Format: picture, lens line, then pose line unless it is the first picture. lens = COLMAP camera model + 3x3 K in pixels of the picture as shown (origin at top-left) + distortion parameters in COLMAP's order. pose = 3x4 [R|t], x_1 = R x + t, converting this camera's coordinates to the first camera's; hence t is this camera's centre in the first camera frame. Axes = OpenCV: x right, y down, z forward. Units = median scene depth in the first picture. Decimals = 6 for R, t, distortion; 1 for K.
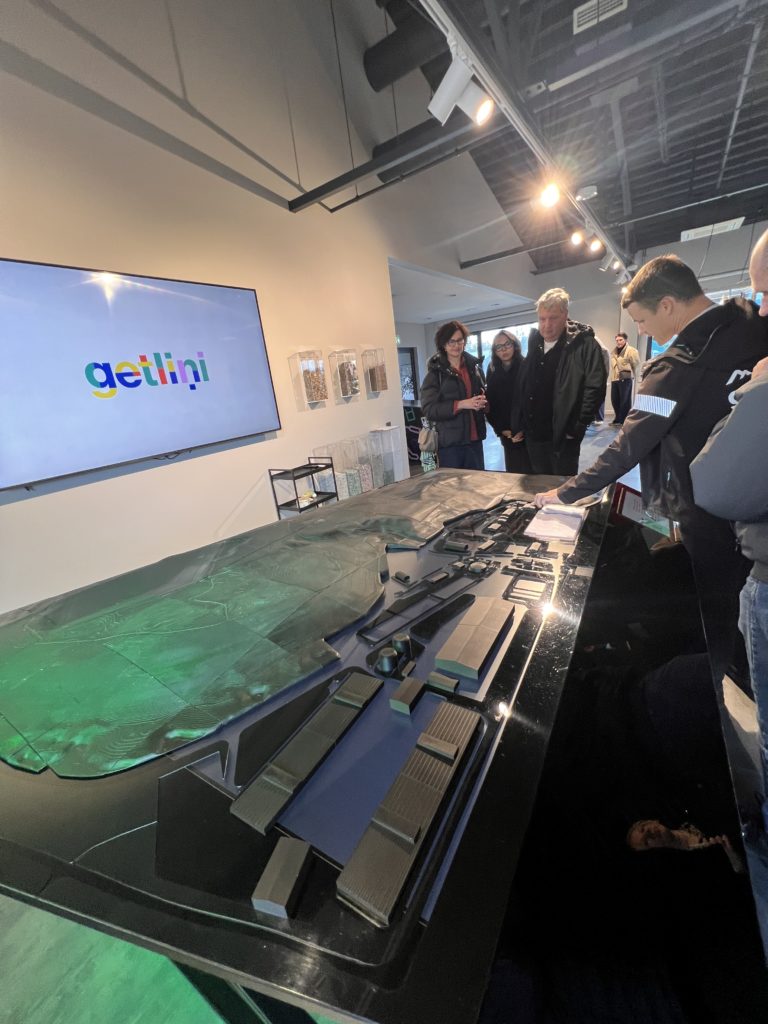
lens RADIAL K [[416.9, 0, 392.0], [0, 416.9, 509.5], [0, 0, 1]] dist [-0.001131, 0.001512]
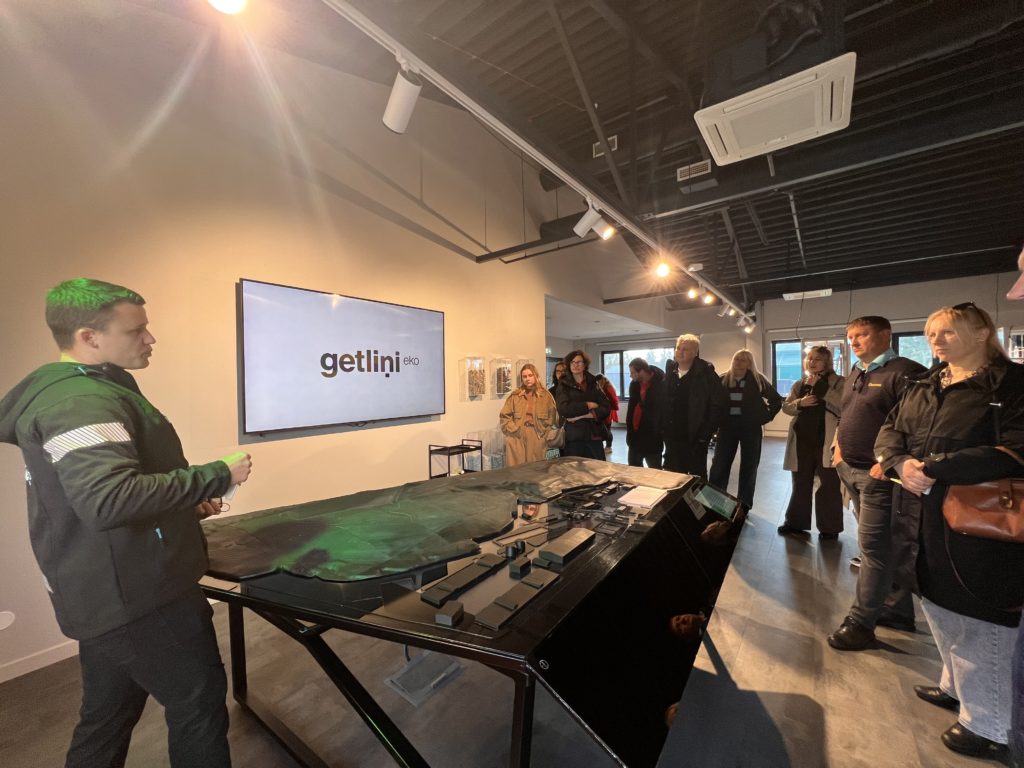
lens RADIAL K [[416.9, 0, 510.5], [0, 416.9, 387.5], [0, 0, 1]] dist [-0.001131, 0.001512]
pose [[0.992300, 0.098941, -0.074510, 0.017304], [-0.115918, 0.953787, -0.277223, 0.074347], [0.043638, 0.283726, 0.957912, -0.275972]]
